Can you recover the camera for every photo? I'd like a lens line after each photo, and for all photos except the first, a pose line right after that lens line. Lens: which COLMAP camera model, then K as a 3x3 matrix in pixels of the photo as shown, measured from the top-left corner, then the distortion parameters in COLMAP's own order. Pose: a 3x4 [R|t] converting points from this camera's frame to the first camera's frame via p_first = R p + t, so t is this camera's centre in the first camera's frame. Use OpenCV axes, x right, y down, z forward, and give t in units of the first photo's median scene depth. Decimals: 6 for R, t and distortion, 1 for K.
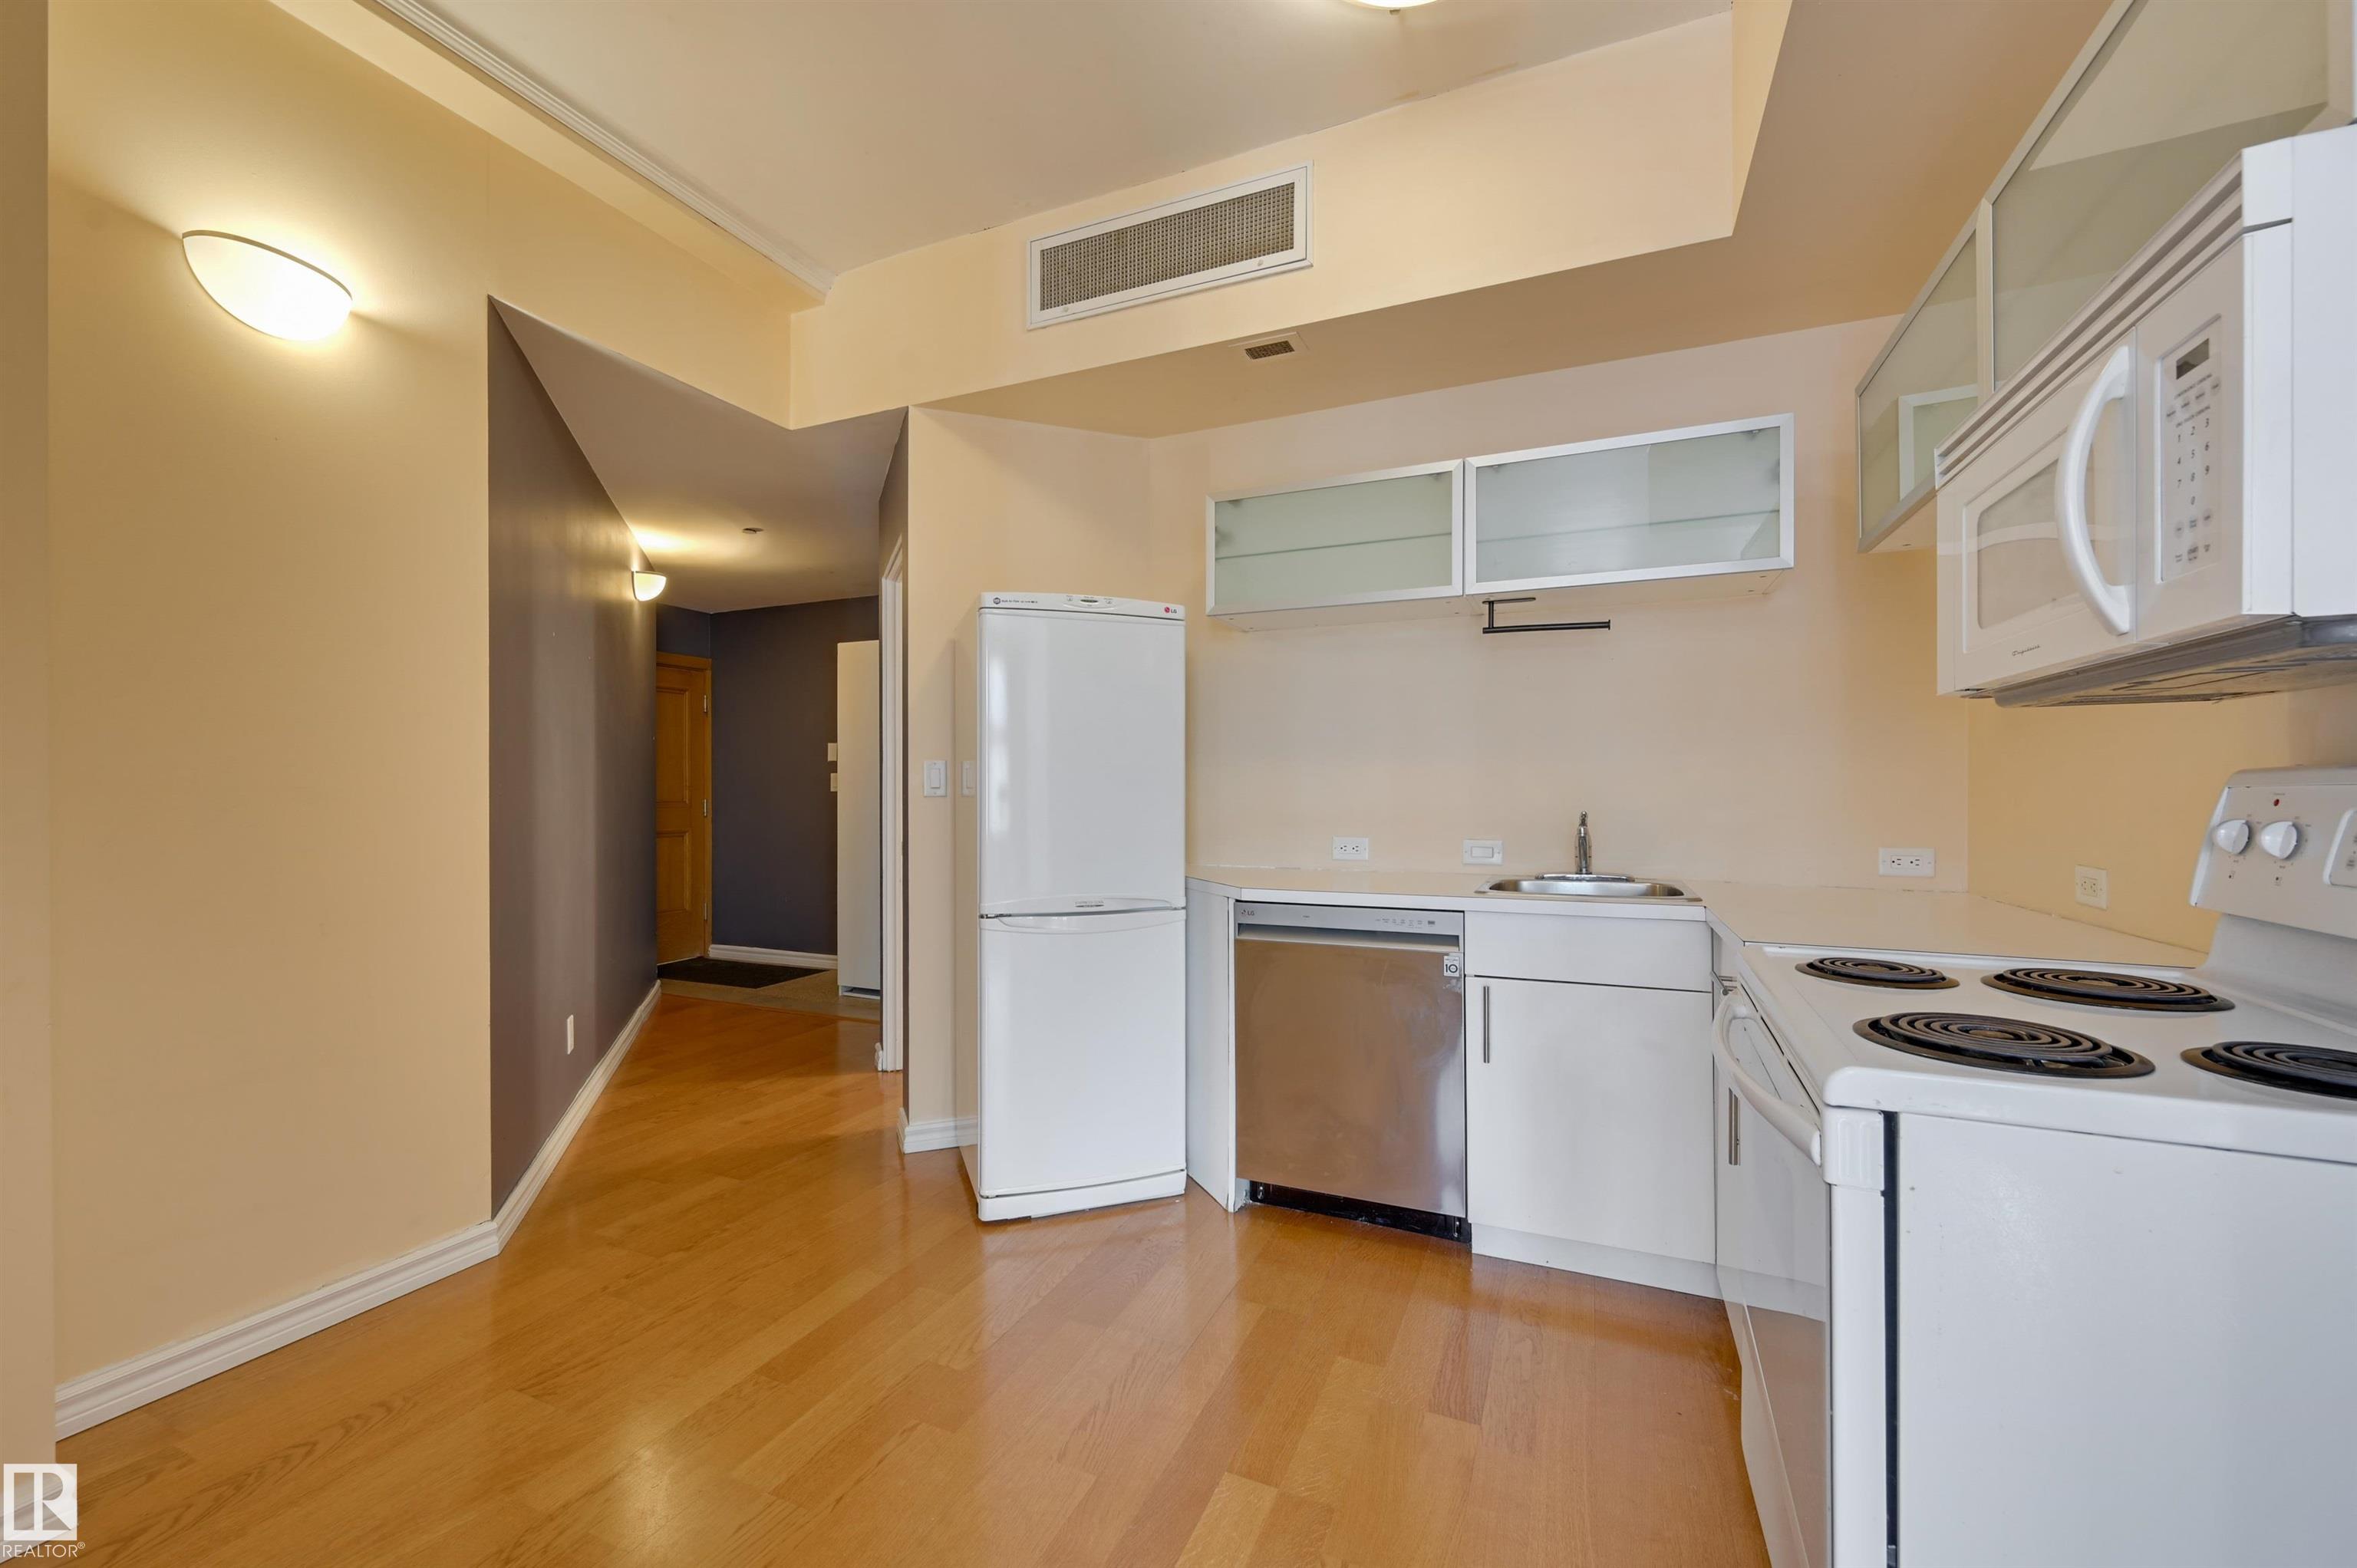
lens RADIAL K [[939.2, 0, 1171.9], [0, 939.2, 780.3], [0, 0, 1]] dist [-0.000985, -0.000006]
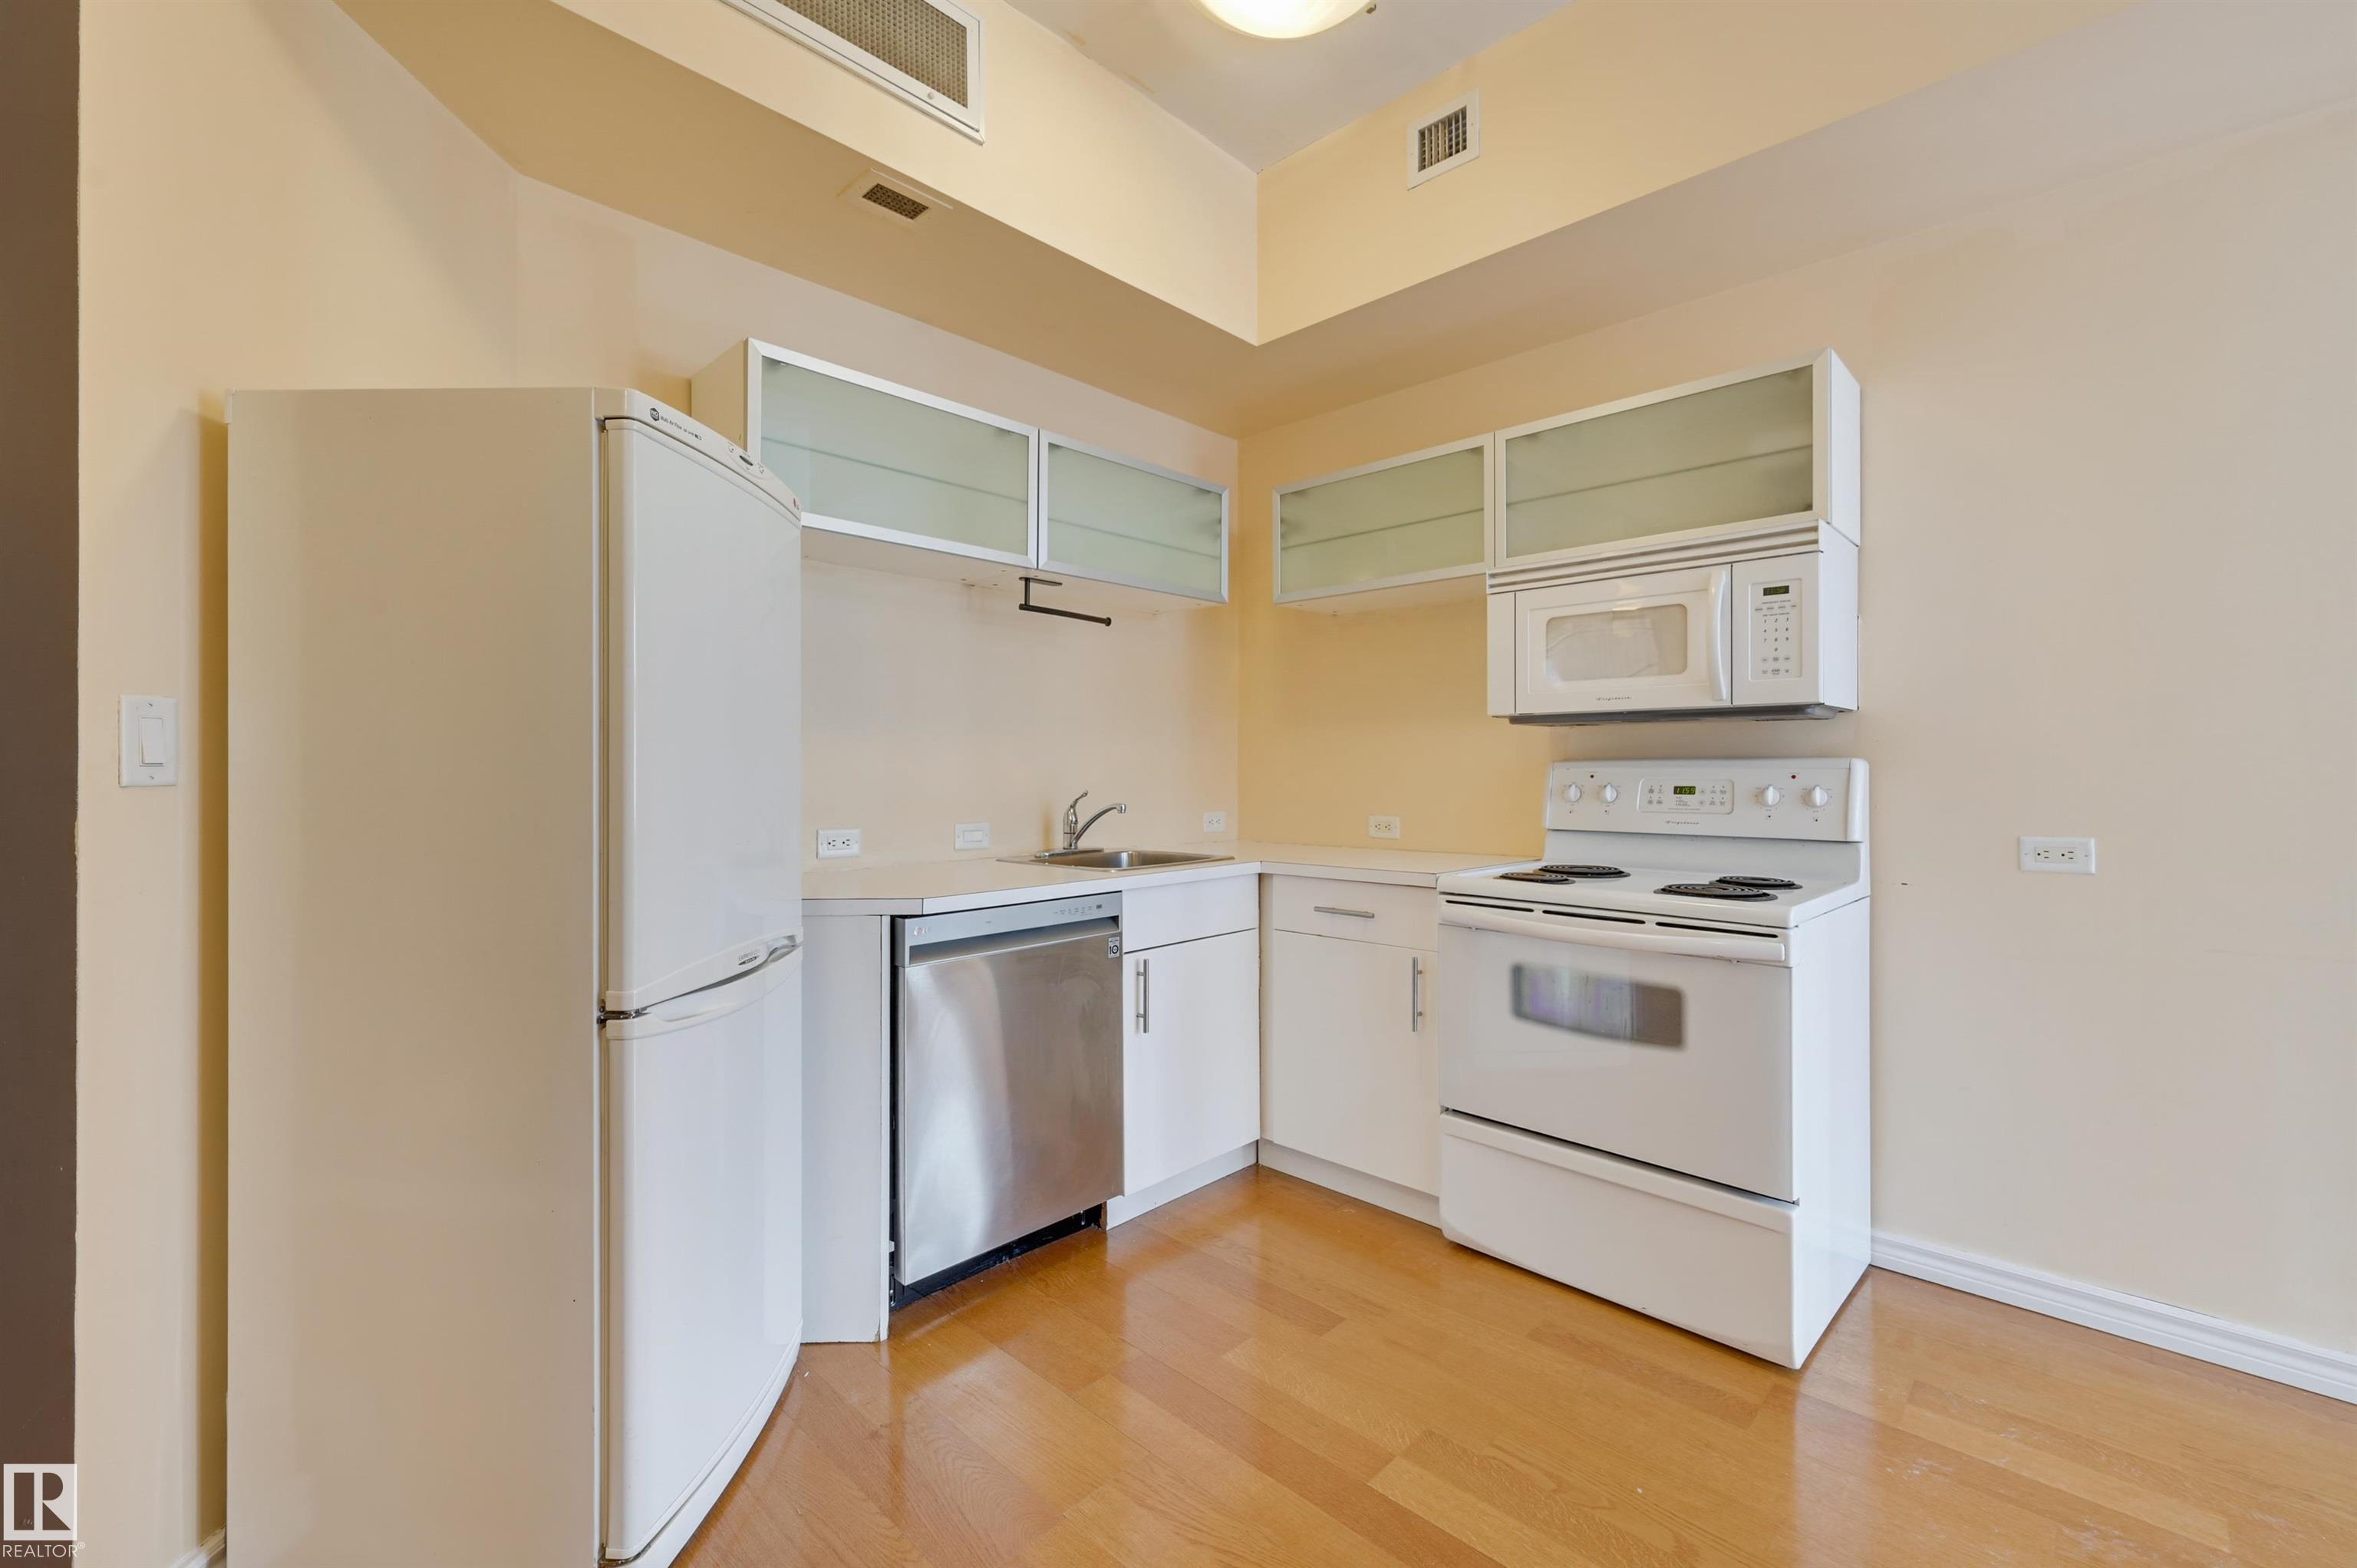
lens RADIAL K [[983.4, 0, 1168.7], [0, 983.4, 758.7], [0, 0, 1]] dist [-0.001934, -0.000068]
pose [[0.348958, 0.011543, 0.937067, -0.571663], [-0.010557, 0.999909, -0.008386, 0.005012], [-0.937079, -0.006966, 0.349048, 0.503284]]
